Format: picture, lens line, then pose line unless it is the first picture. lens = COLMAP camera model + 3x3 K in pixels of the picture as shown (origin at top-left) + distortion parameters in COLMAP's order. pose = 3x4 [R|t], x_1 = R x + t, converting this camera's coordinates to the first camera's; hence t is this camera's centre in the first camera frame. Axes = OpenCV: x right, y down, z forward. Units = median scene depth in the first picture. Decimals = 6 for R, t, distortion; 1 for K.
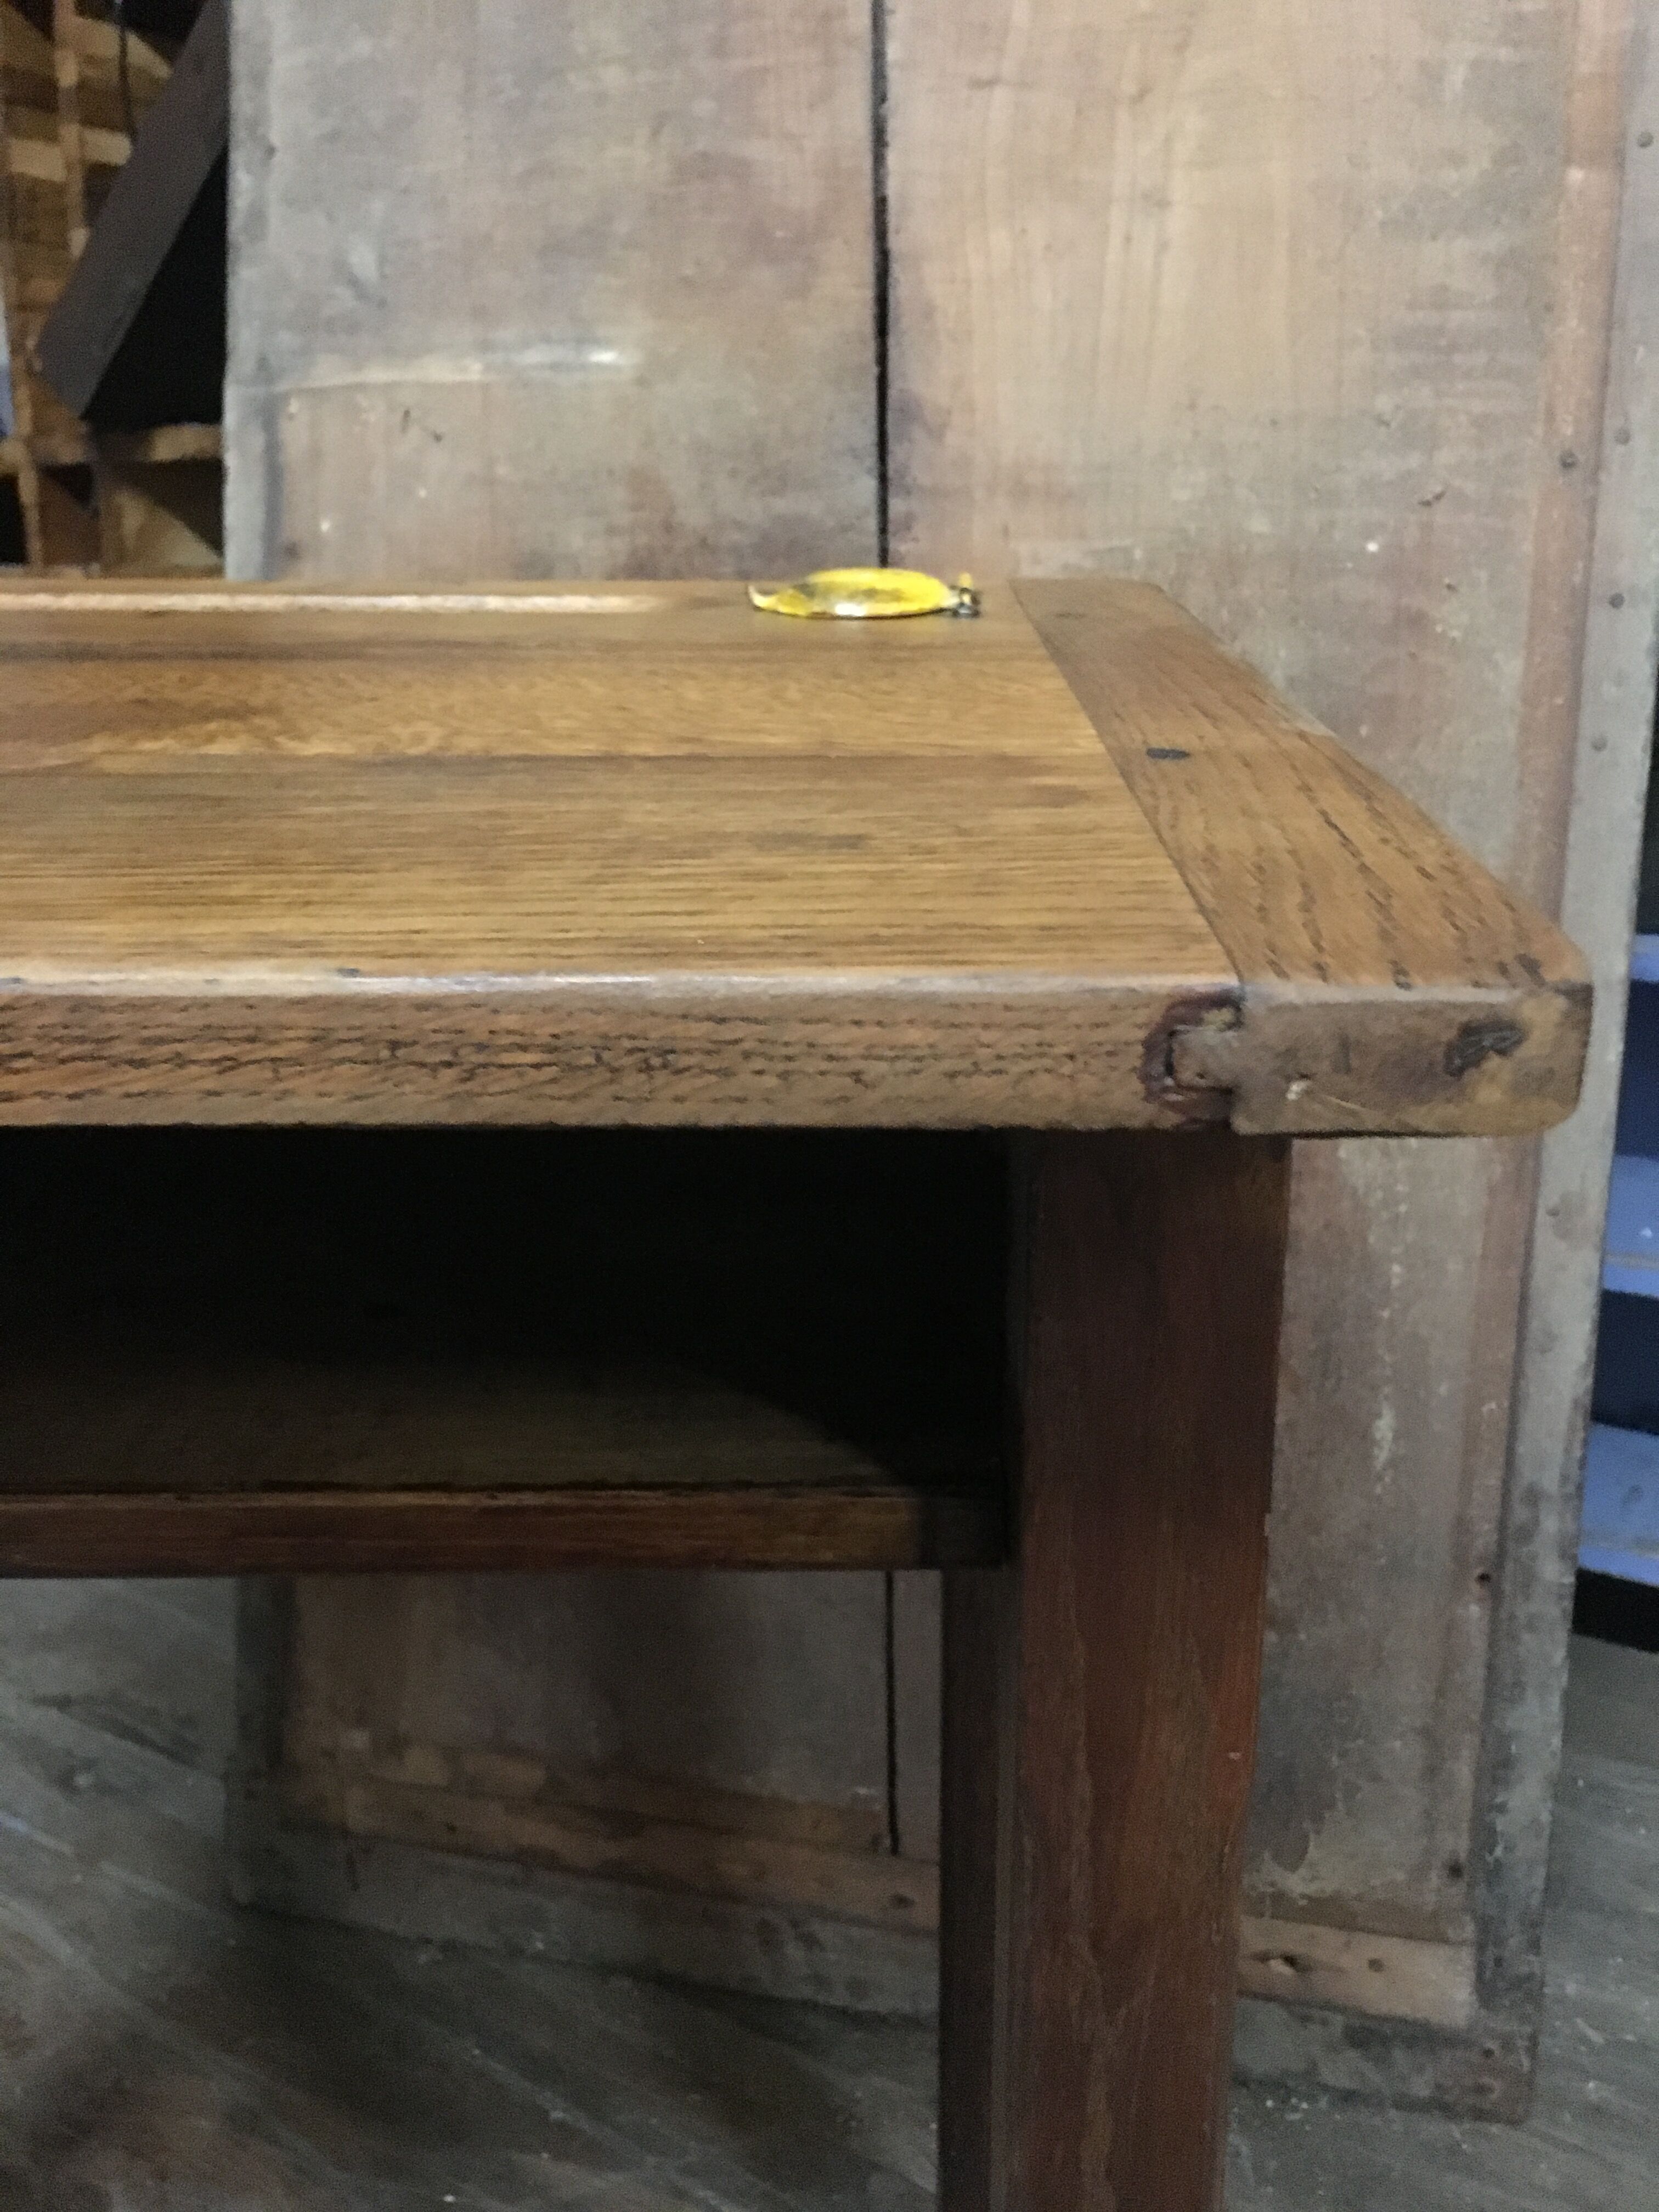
lens RADIAL K [[1912.5, 0, 845.7], [0, 1912.5, 1101.5], [0, 0, 1]] dist [0.075988, -0.121681]
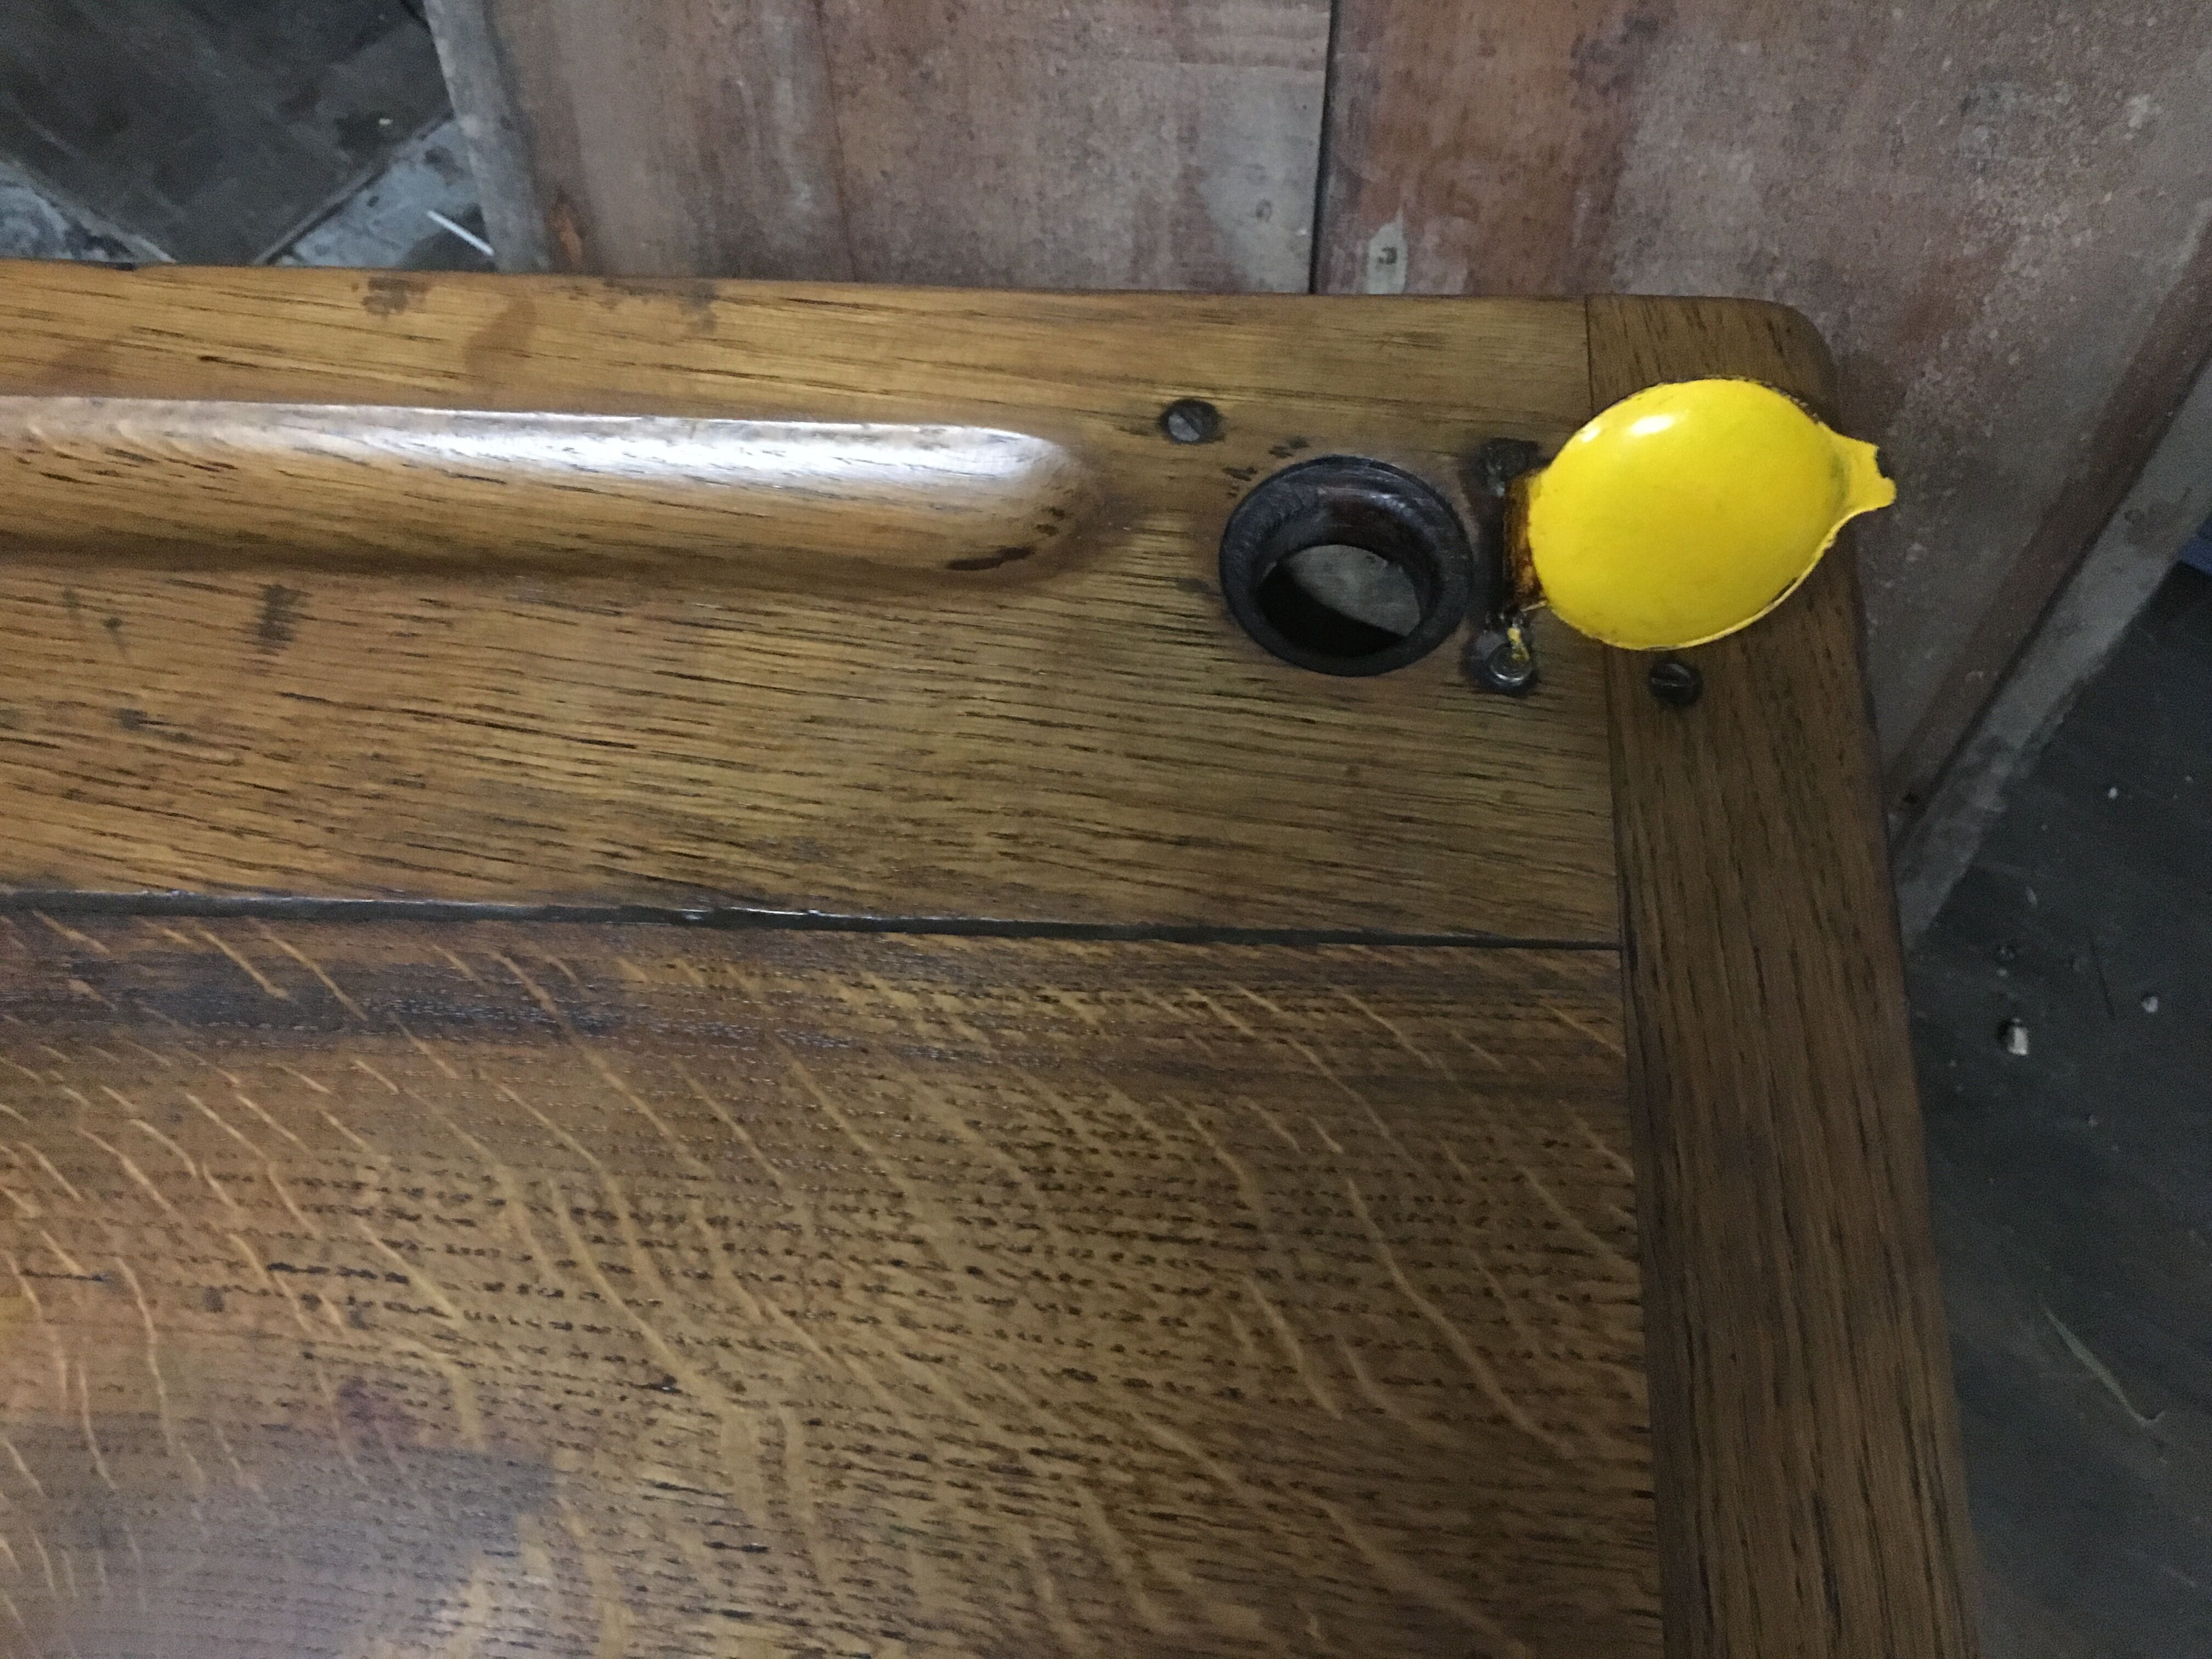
lens RADIAL K [[1912.5, 0, 1098.9], [0, 1912.5, 829.8], [0, 0, 1]] dist [0.075988, -0.121681]
pose [[0.998896, 0.031553, -0.034796, -0.032379], [0.003159, 0.693979, 0.719988, -0.418844], [0.046866, -0.719303, 0.693113, 0.310660]]
